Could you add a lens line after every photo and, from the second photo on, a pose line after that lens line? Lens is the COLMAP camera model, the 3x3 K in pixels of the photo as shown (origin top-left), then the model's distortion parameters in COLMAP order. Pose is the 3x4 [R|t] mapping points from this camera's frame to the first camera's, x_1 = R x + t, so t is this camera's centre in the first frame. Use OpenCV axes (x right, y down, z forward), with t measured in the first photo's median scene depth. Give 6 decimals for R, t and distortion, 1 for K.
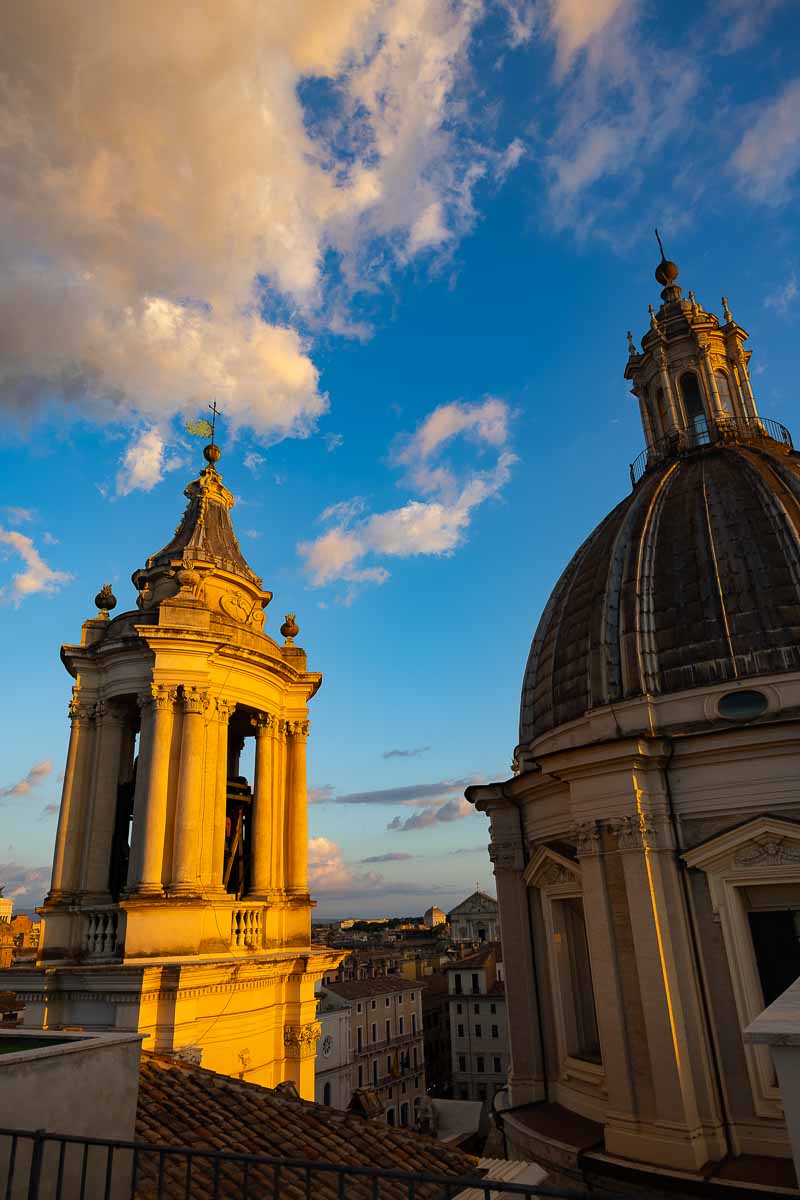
lens RADIAL K [[795.3, 0, 401.5], [0, 795.3, 599.0], [0, 0, 1]] dist [-0.008041, 0.007240]
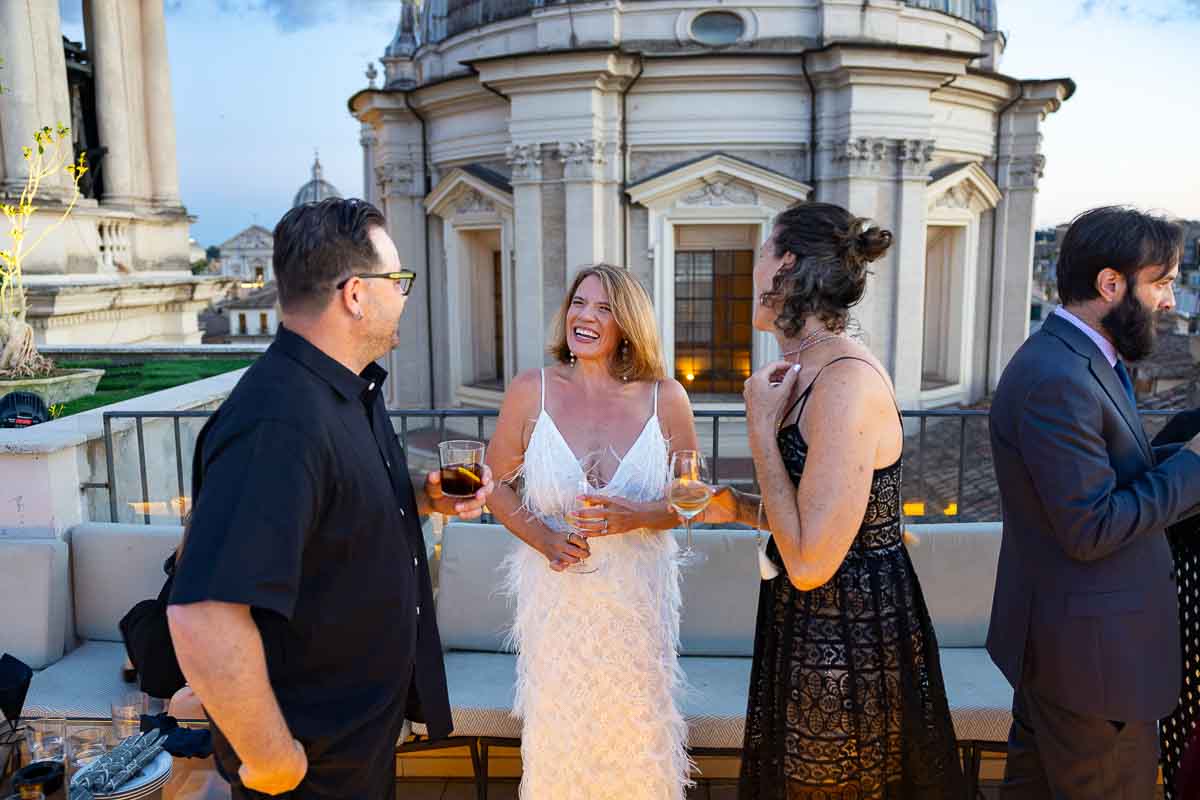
lens RADIAL K [[942.3, 0, 600.9], [0, 942.3, 391.5], [0, 0, 1]] dist [-0.011613, 0.009731]
pose [[0.895088, -0.030821, 0.444823, -0.164362], [-0.194489, 0.870720, 0.451686, 0.040220], [-0.401238, -0.490812, 0.773377, 0.054553]]
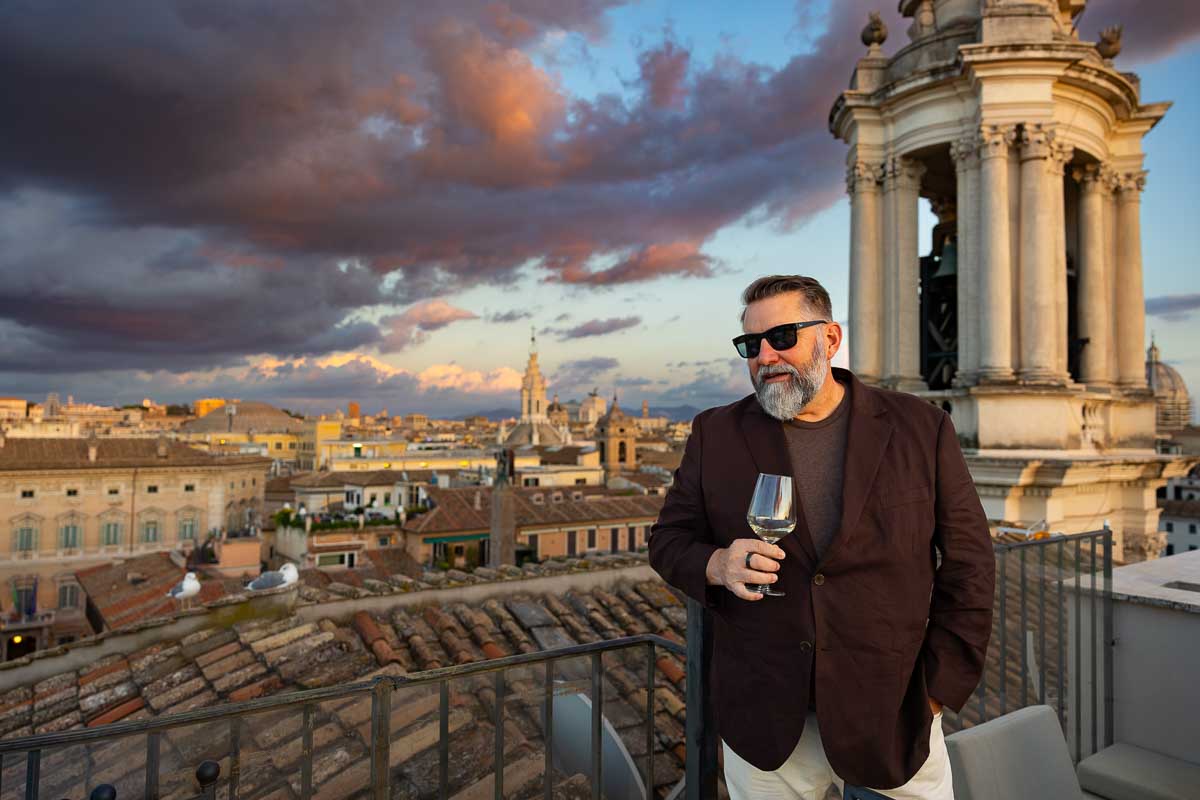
lens RADIAL K [[795.3, 0, 600.3], [0, 795.3, 395.7], [0, 0, 1]] dist [-0.008041, 0.007240]
pose [[0.911302, 0.030437, -0.410612, -0.292299], [0.112582, 0.940840, 0.319601, 0.059403], [0.396048, -0.337480, 0.853963, 0.093422]]
